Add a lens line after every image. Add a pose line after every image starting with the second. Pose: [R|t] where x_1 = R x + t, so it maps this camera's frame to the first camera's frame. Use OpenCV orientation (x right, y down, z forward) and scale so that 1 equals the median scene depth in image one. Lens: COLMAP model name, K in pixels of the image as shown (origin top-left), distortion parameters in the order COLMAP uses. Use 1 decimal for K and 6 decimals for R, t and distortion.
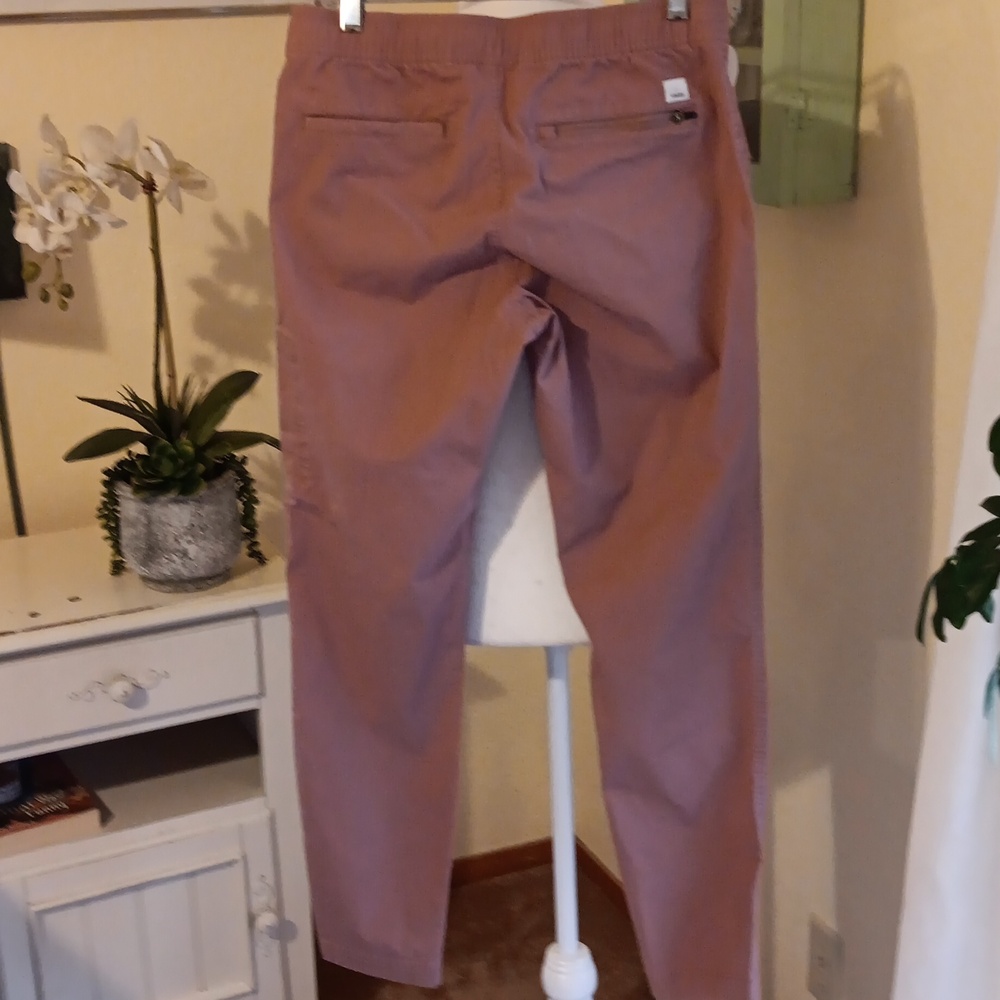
lens RADIAL K [[1693.0, 0, 500.0], [0, 1693.0, 500.0], [0, 0, 1]] dist [0.175553, -0.478338]
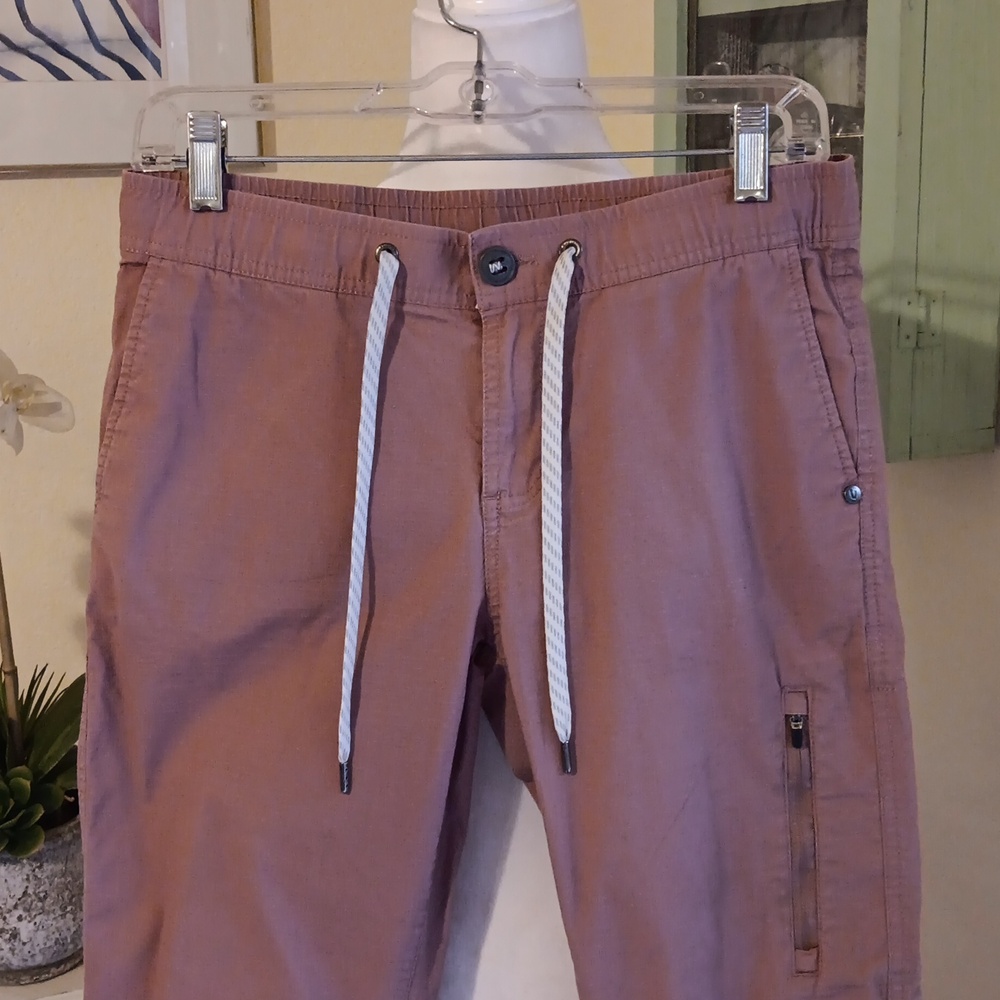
lens RADIAL K [[1693.0, 0, 500.0], [0, 1693.0, 500.0], [0, 0, 1]] dist [0.175553, -0.478338]
pose [[0.999857, 0.008871, -0.014427, 0.024753], [-0.010045, 0.996461, -0.083452, -0.110694], [0.013636, 0.083584, 0.996407, 0.371723]]
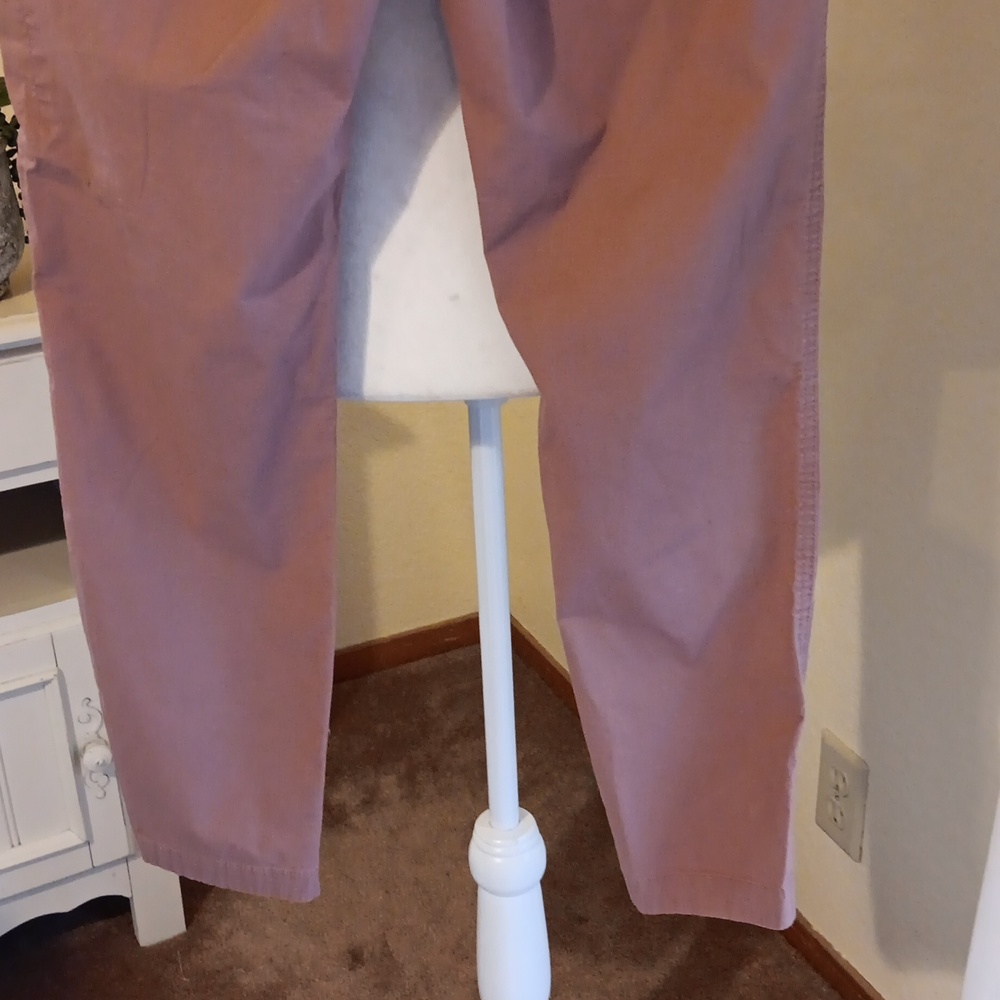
lens RADIAL K [[1693.0, 0, 500.0], [0, 1693.0, 500.0], [0, 0, 1]] dist [0.175553, -0.478338]
pose [[0.998703, -0.022255, 0.045784, 0.009823], [0.014224, 0.985552, 0.168774, 0.017324], [-0.048879, -0.167904, 0.984591, 0.379045]]
